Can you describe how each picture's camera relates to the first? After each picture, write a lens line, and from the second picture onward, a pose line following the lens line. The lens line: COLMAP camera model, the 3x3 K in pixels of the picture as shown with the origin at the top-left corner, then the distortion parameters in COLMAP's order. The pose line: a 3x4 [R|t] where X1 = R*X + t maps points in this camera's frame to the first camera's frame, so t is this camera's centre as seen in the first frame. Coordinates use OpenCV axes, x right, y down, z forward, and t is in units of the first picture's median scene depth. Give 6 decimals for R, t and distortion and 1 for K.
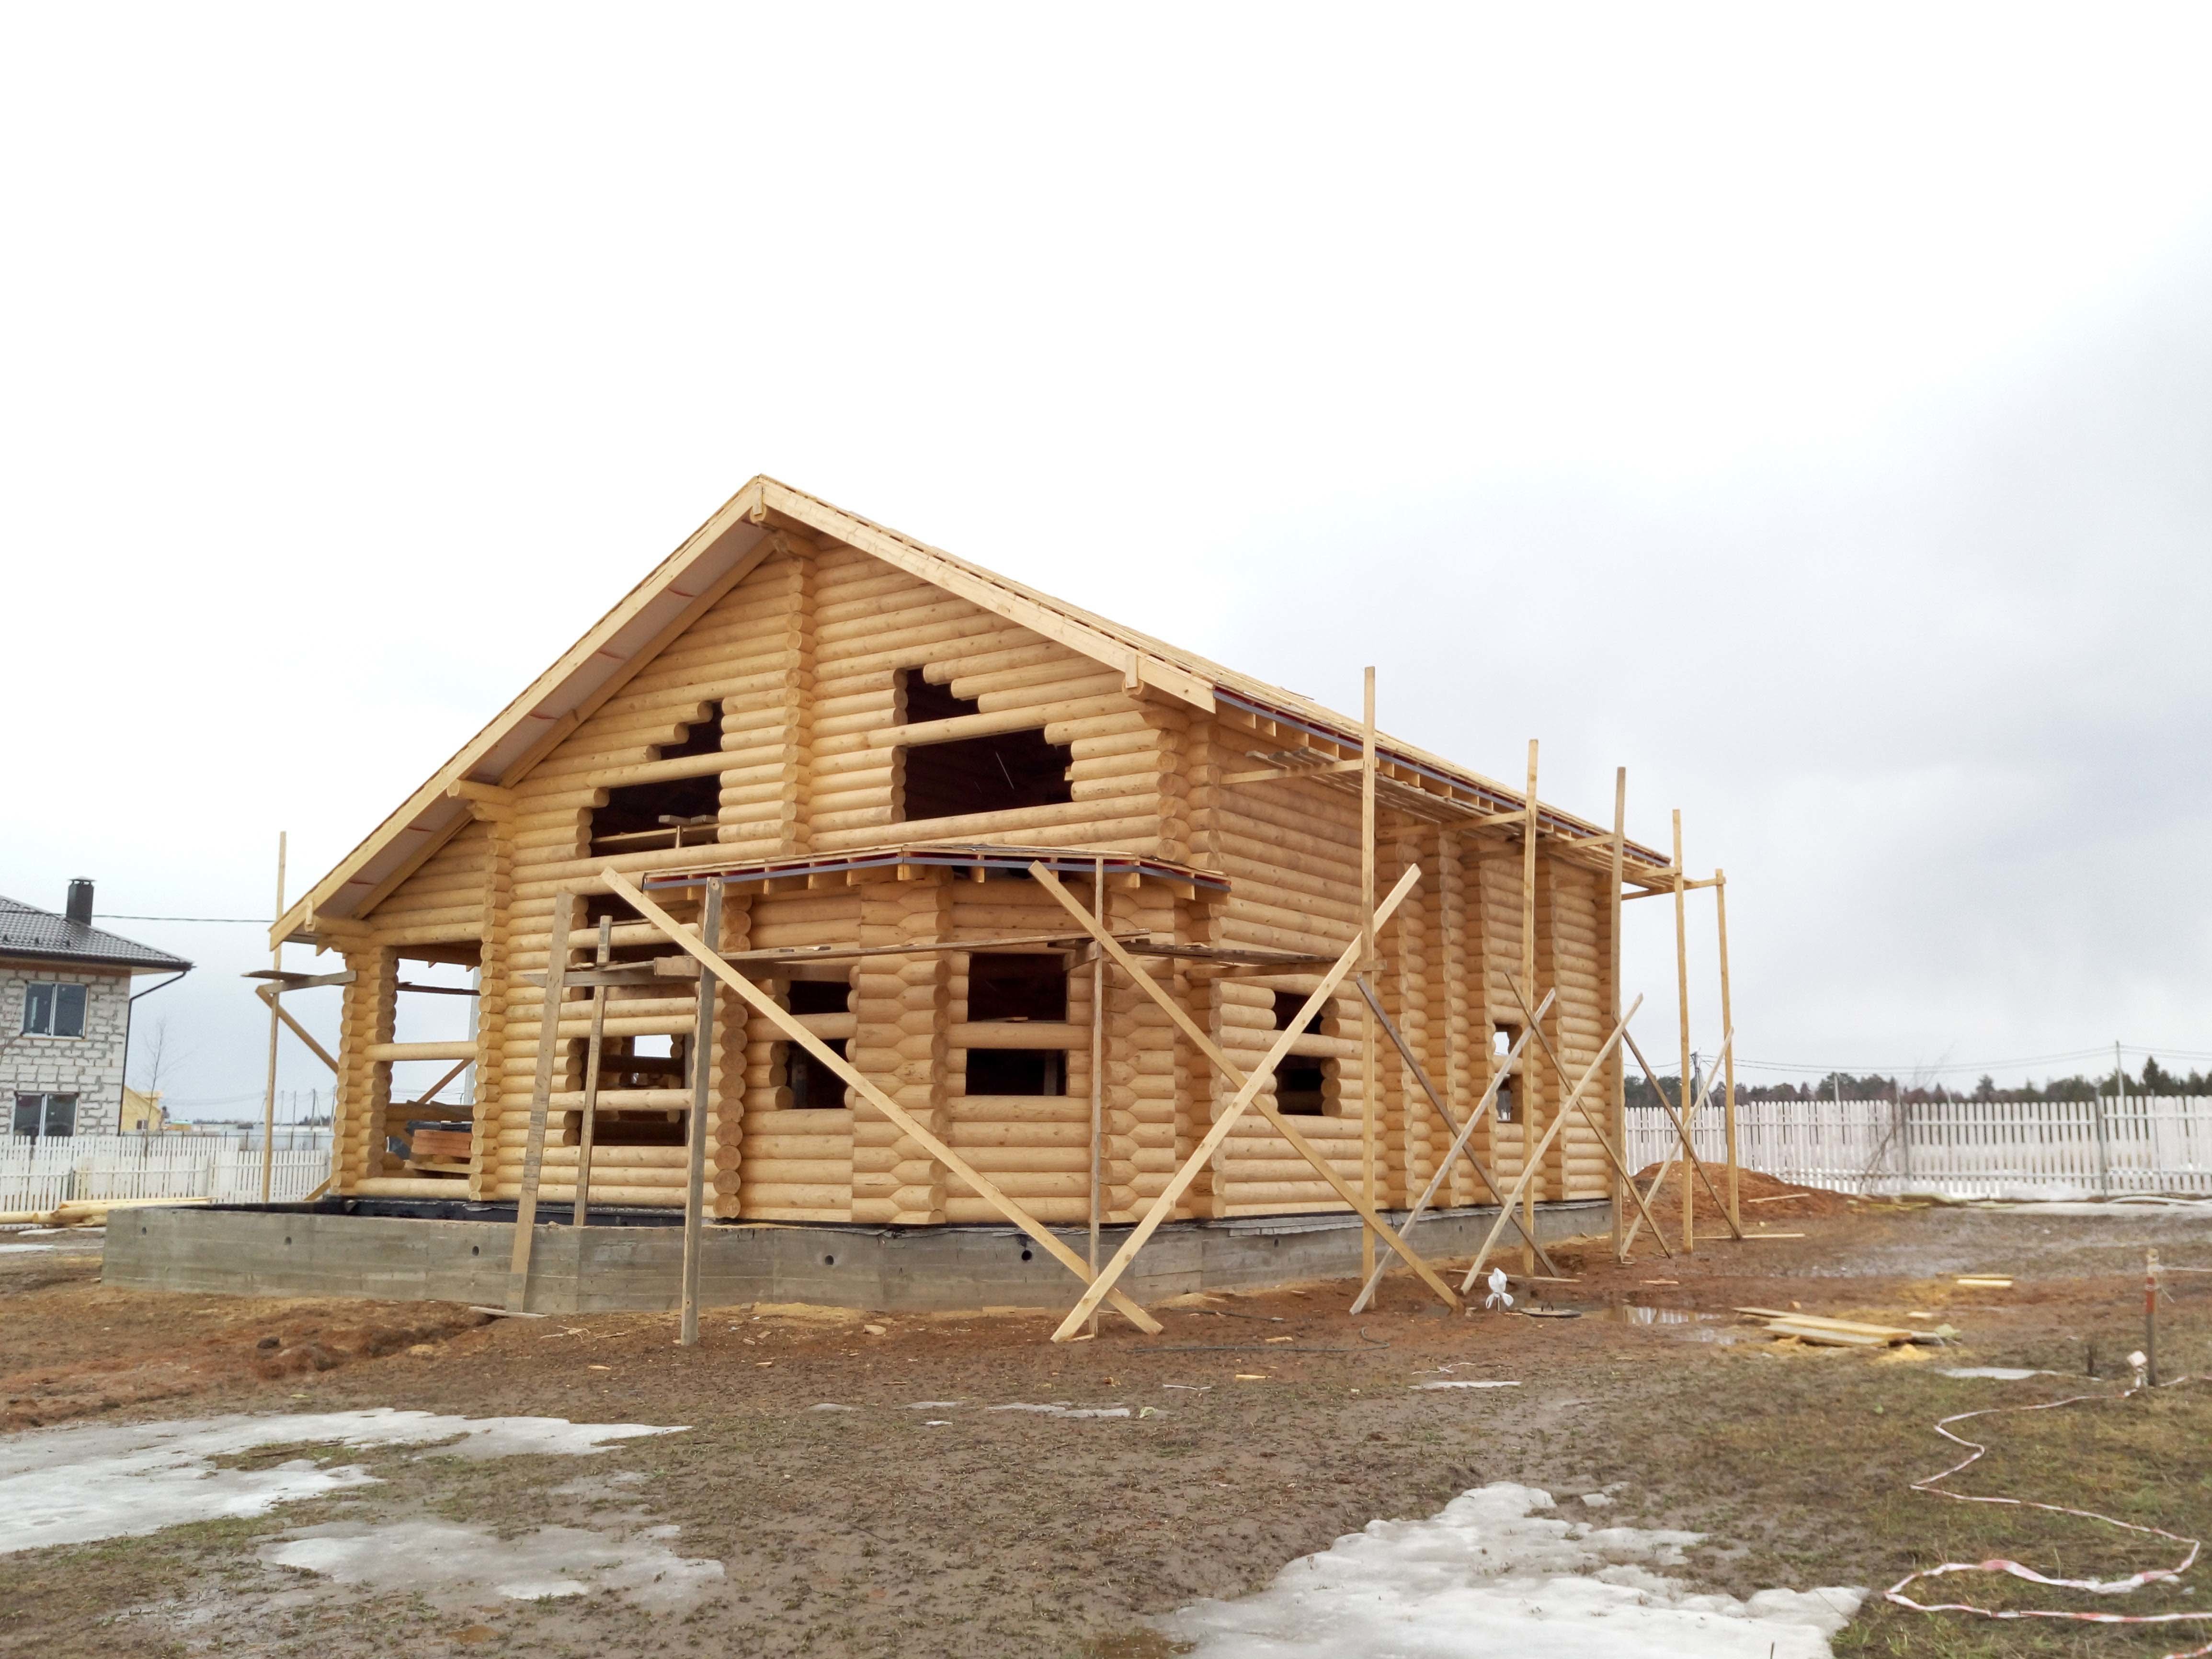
lens RADIAL K [[1777.6, 0, 1106.0], [0, 1777.6, 829.5], [0, 0, 1]] dist [0.111547, -0.372379]
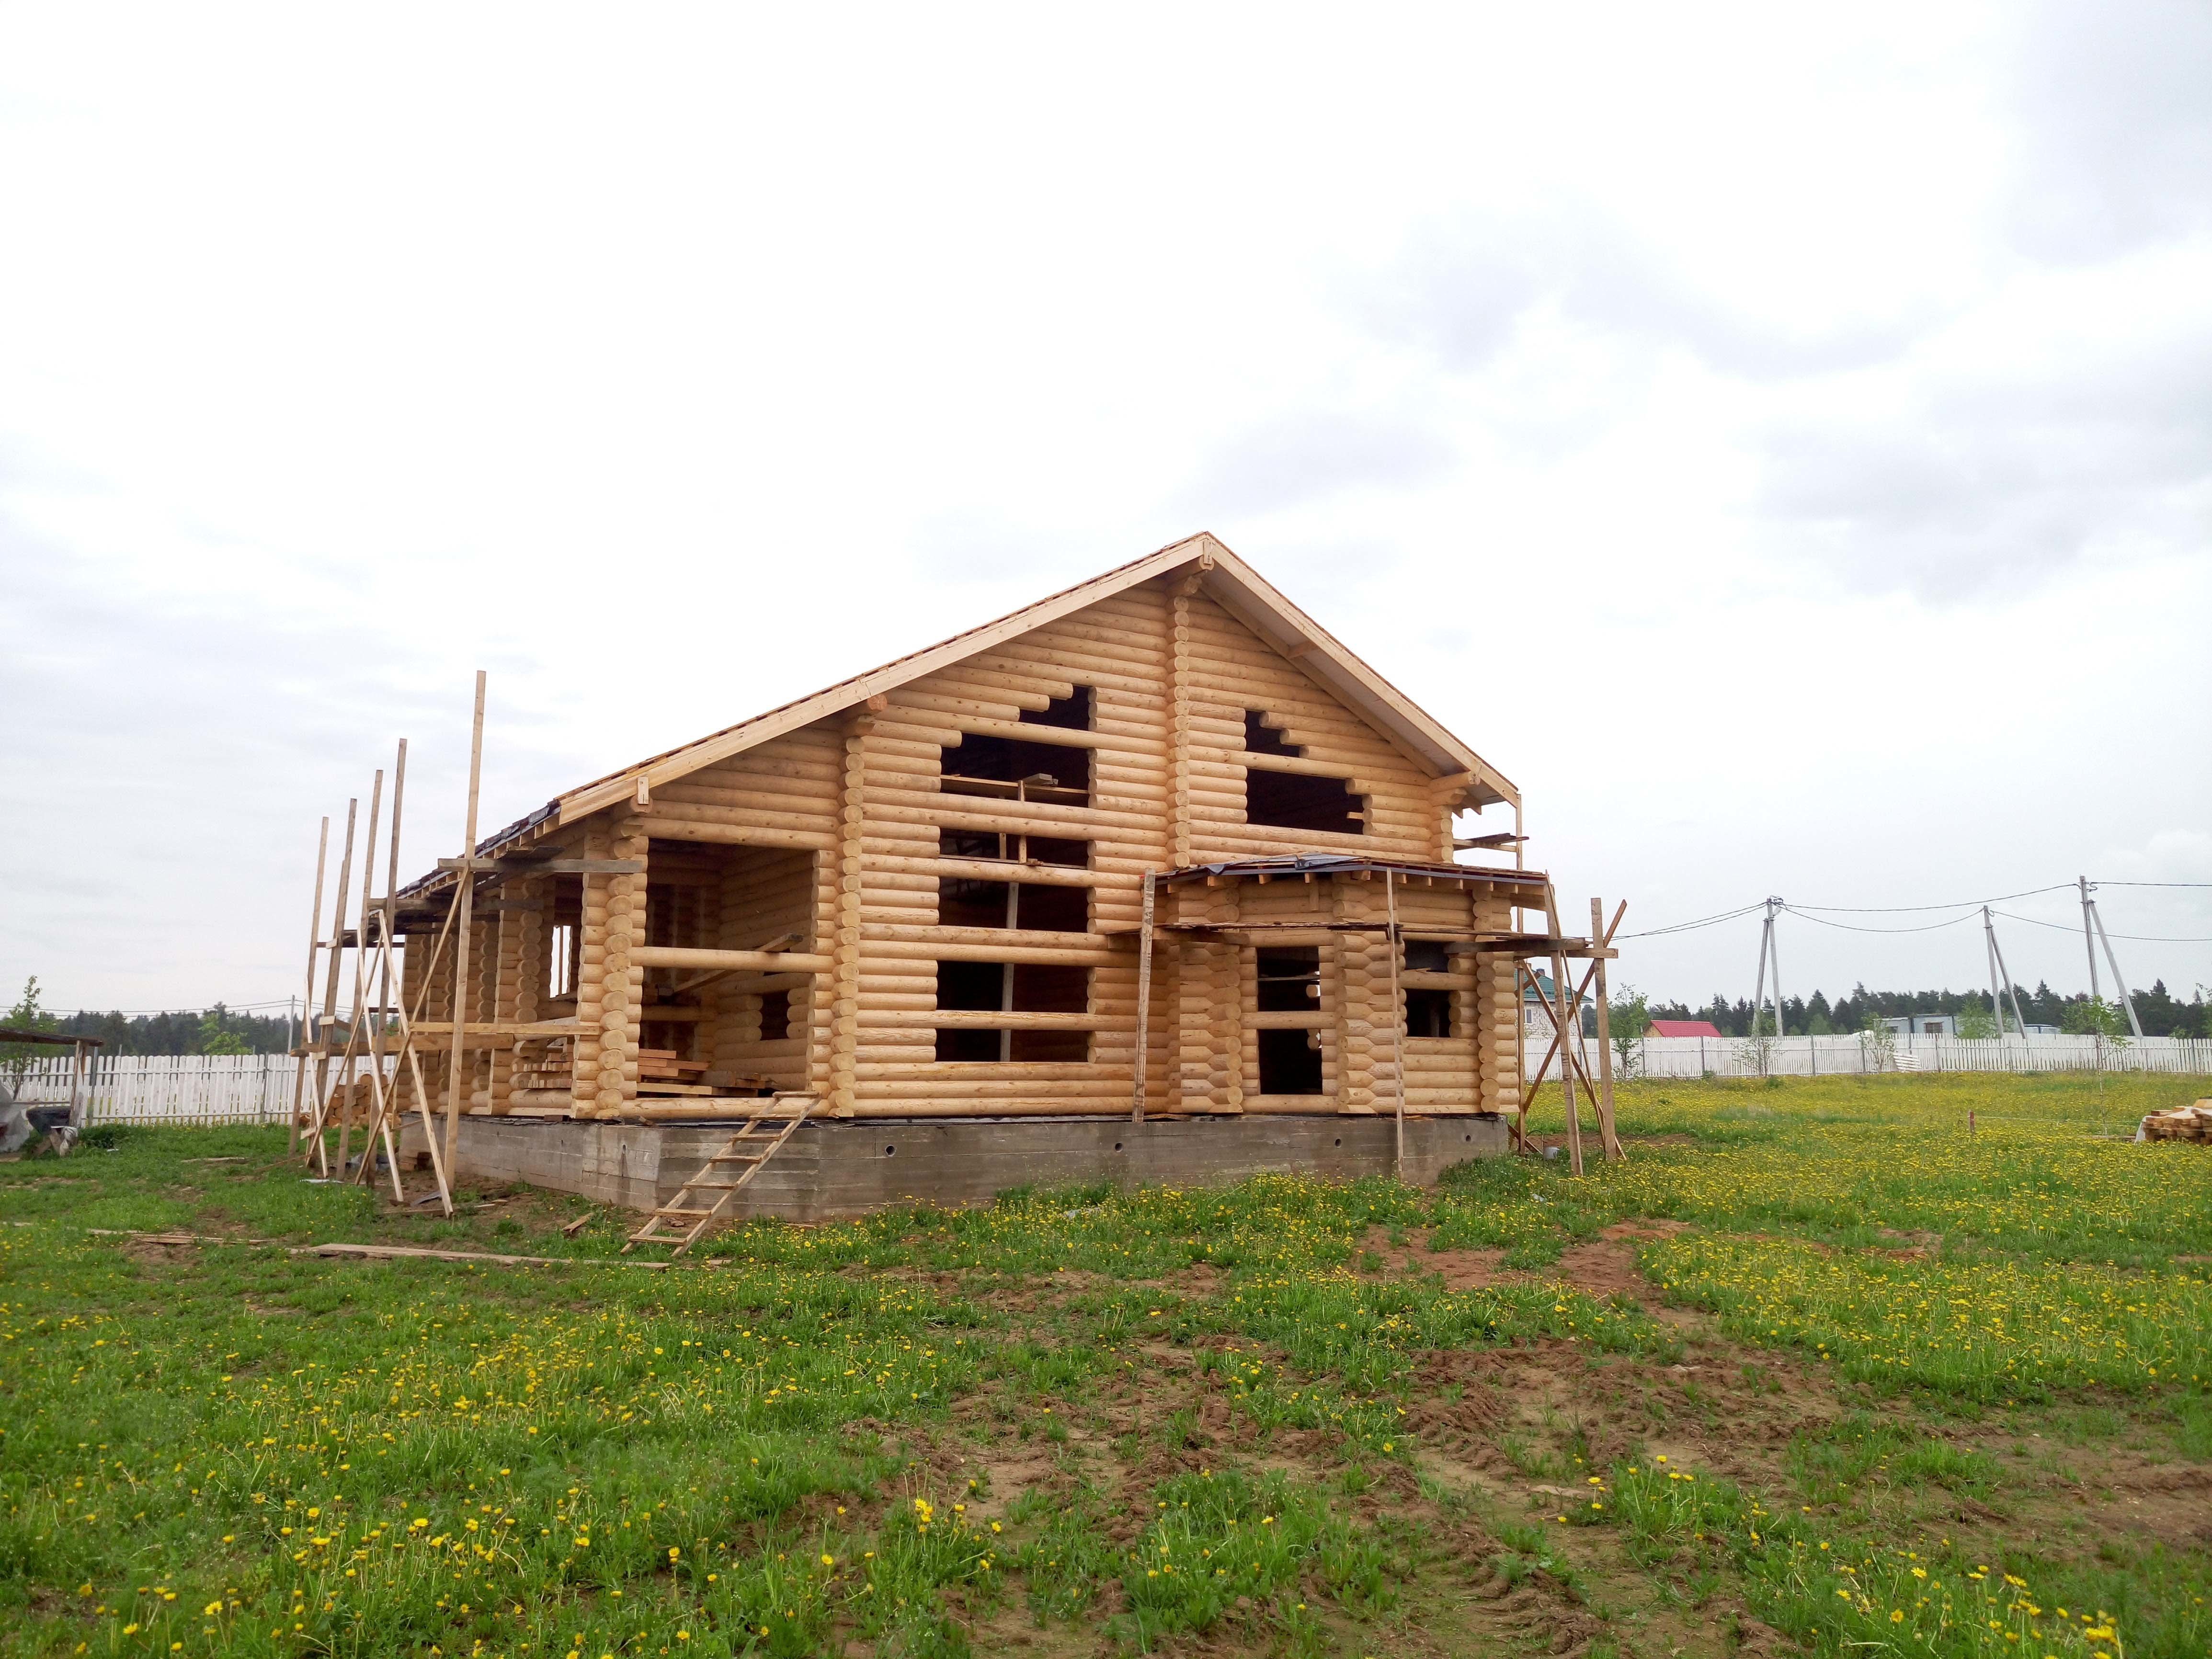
lens RADIAL K [[1721.5, 0, 1106.0], [0, 1721.5, 829.5], [0, 0, 1]] dist [0.172137, -0.452422]
pose [[0.433196, 0.134065, 0.891273, -1.329356], [-0.151581, 0.985627, -0.074584, 0.113788], [-0.888462, -0.102790, 0.447291, 0.518038]]
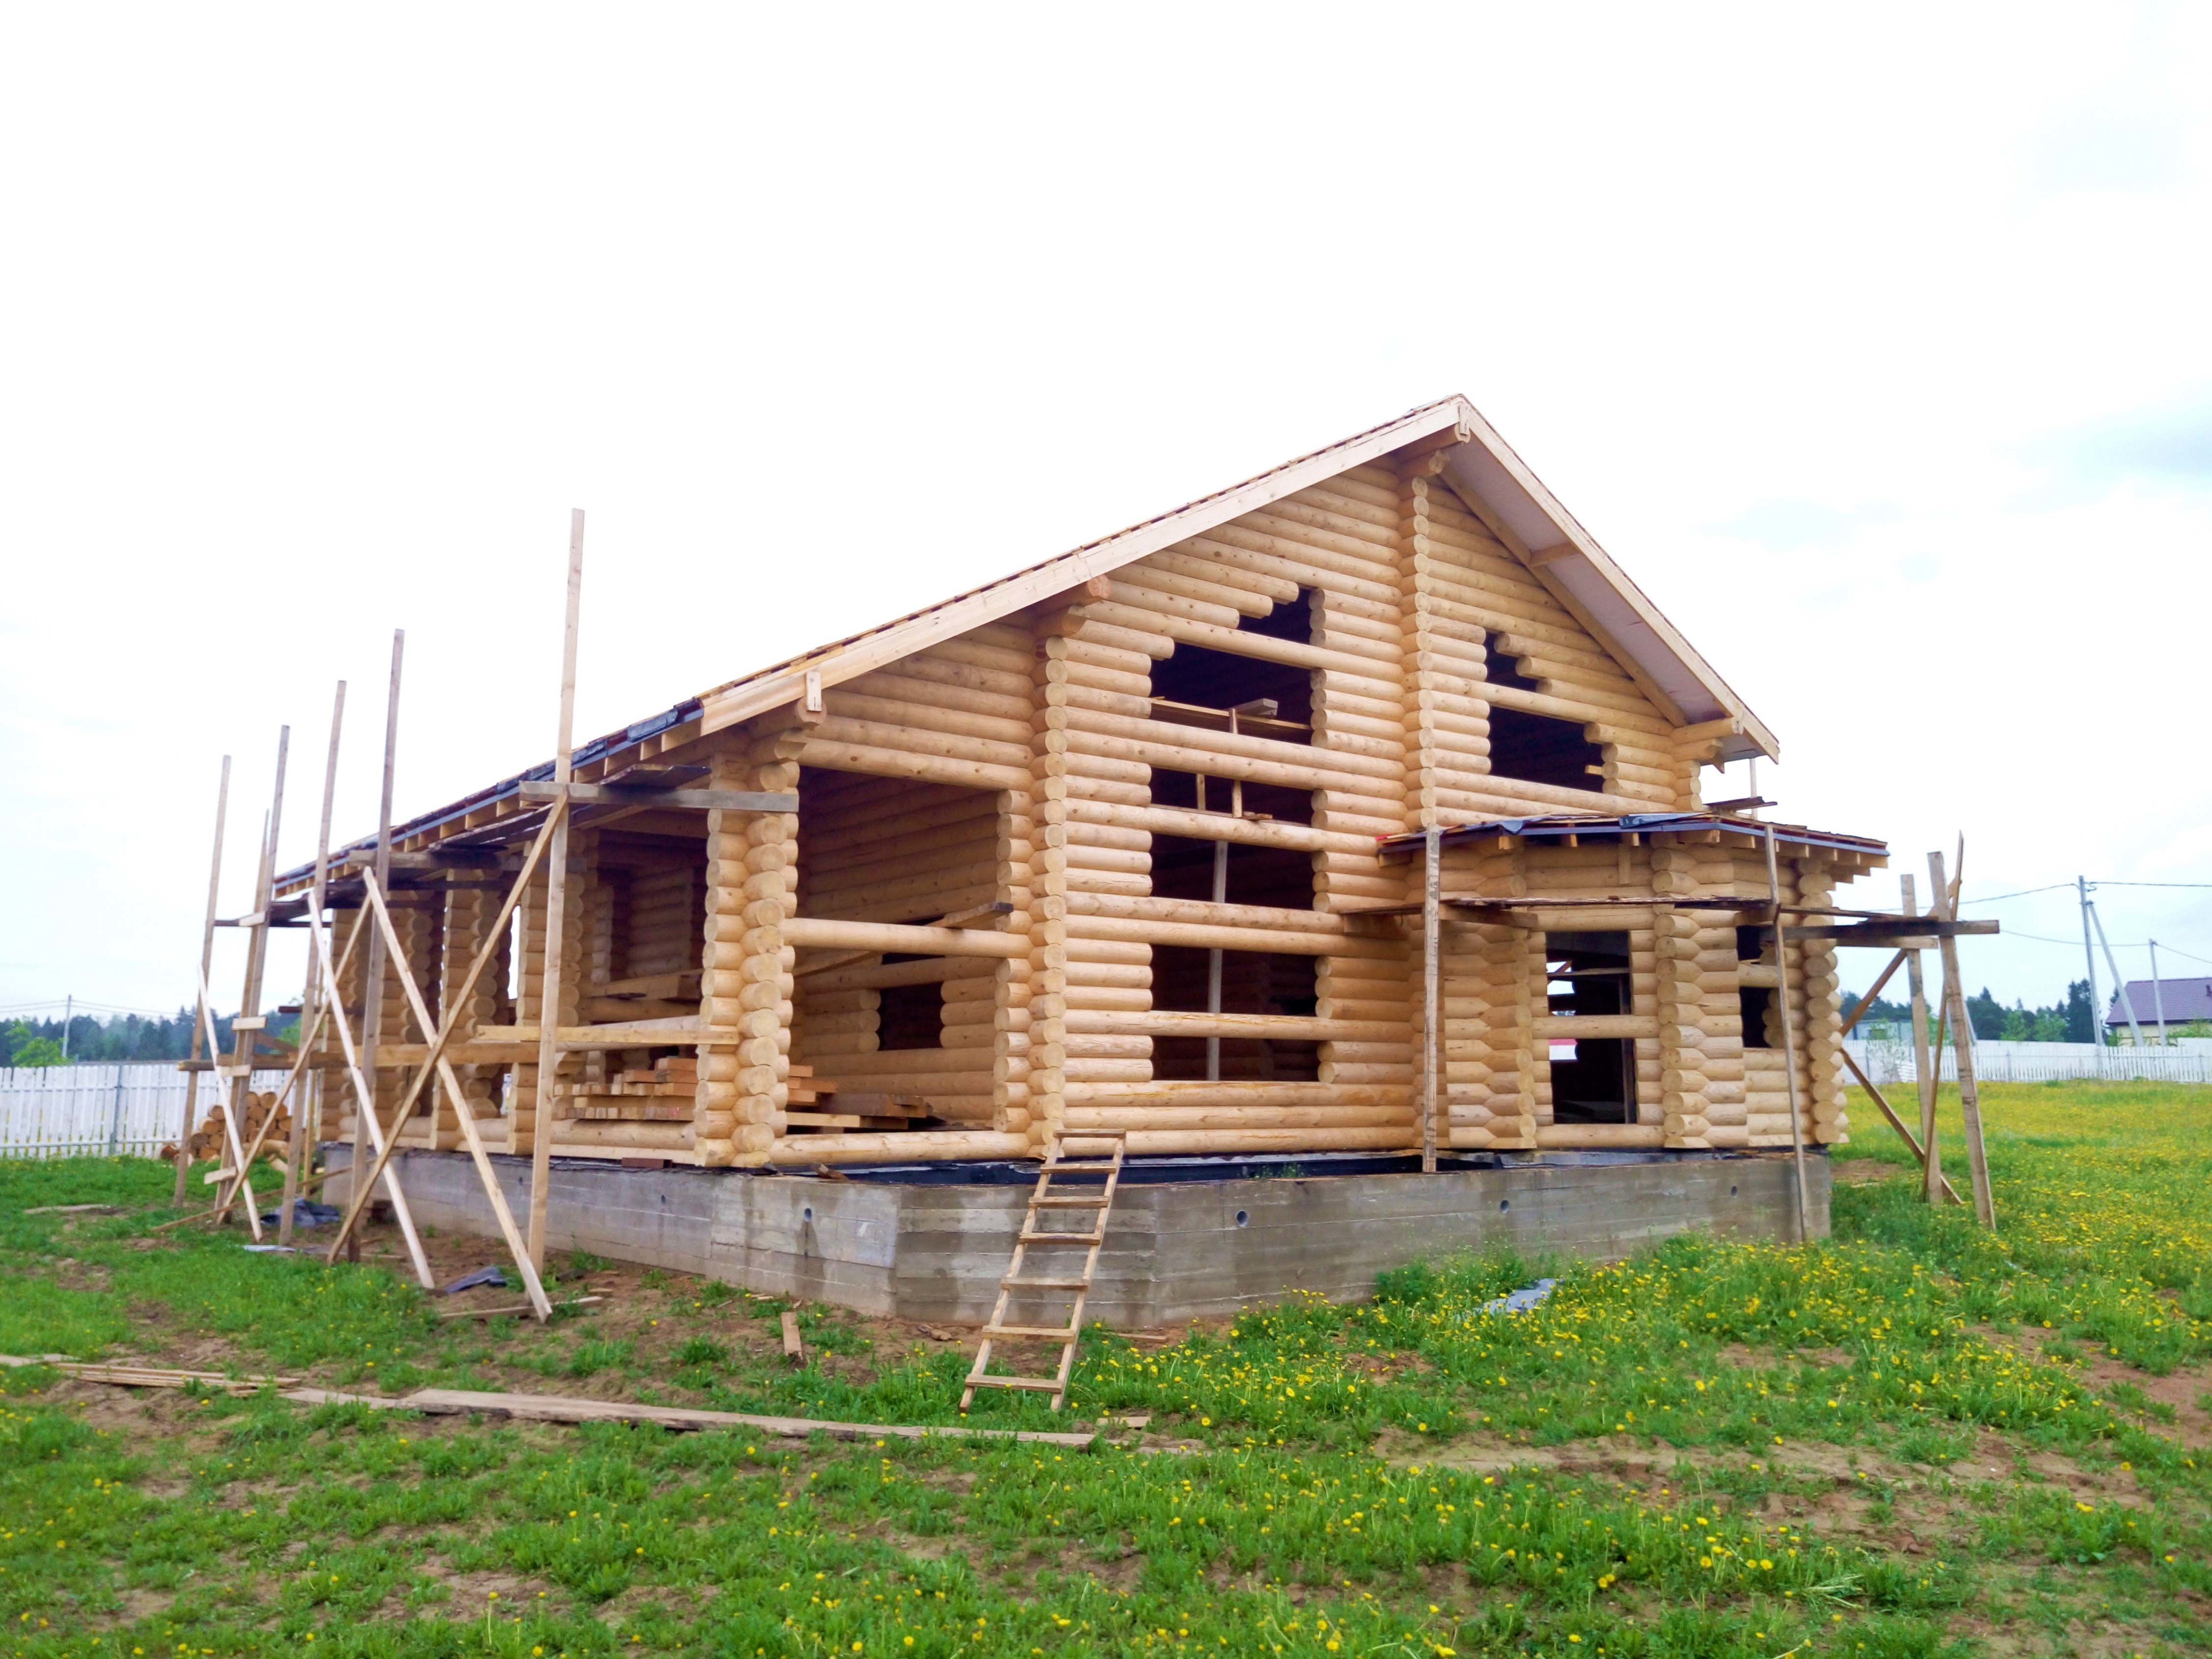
lens RADIAL K [[1791.0, 0, 1151.3], [0, 1791.0, 831.5], [0, 0, 1]] dist [0.087392, -0.220037]
pose [[0.323804, 0.137455, 0.936086, -1.172911], [-0.155239, 0.983700, -0.090748, 0.156026], [-0.933301, -0.115933, 0.339865, 0.829603]]
